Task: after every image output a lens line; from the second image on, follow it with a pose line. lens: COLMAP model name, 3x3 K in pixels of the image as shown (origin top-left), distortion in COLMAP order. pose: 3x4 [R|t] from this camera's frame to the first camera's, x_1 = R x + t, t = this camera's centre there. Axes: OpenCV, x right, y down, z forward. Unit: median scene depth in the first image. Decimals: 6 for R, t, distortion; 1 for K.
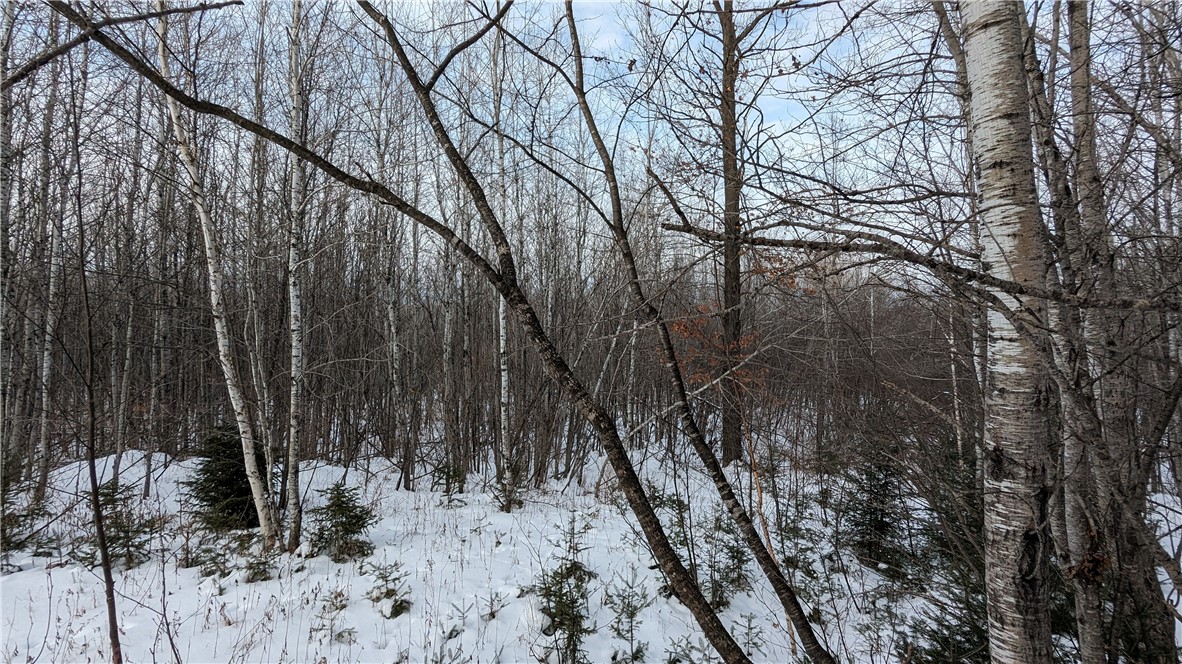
lens RADIAL K [[565.5, 0, 591.0], [0, 565.5, 332.0], [0, 0, 1]] dist [-0.000472, -0.000059]
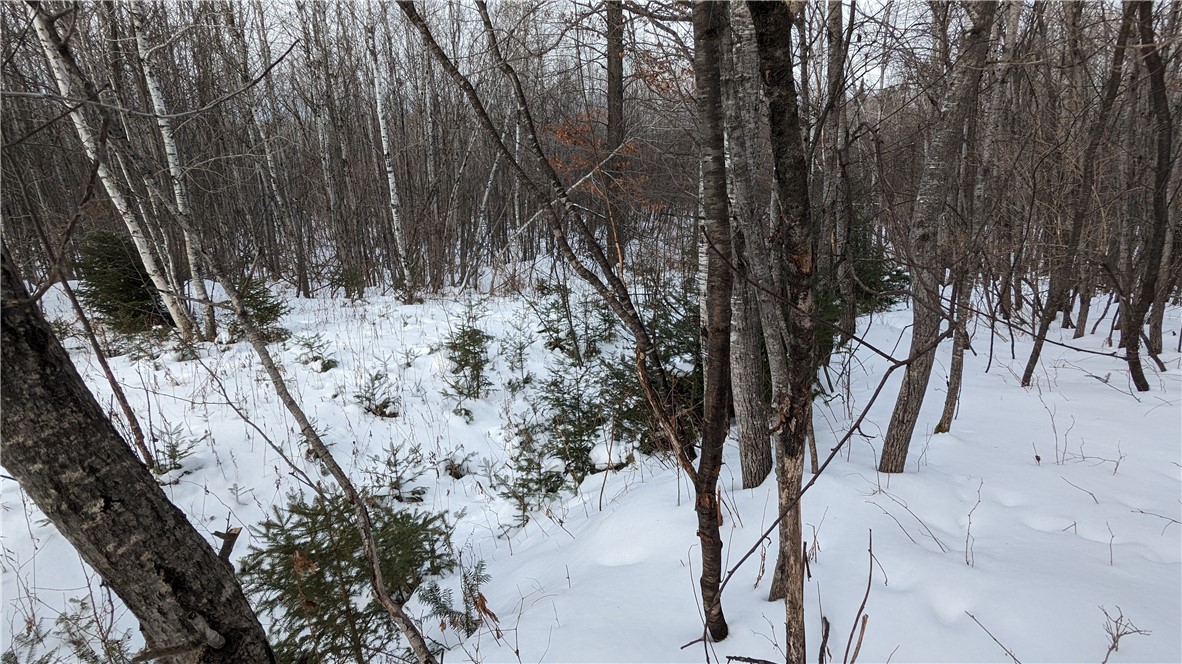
lens RADIAL K [[555.4, 0, 591.0], [0, 555.4, 332.0], [0, 0, 1]] dist [-0.001779, 0.000702]
pose [[0.981278, -0.075018, 0.177387, 0.005153], [0.015567, 0.948904, 0.315181, 0.043325], [-0.191967, -0.306519, 0.932306, -0.144262]]
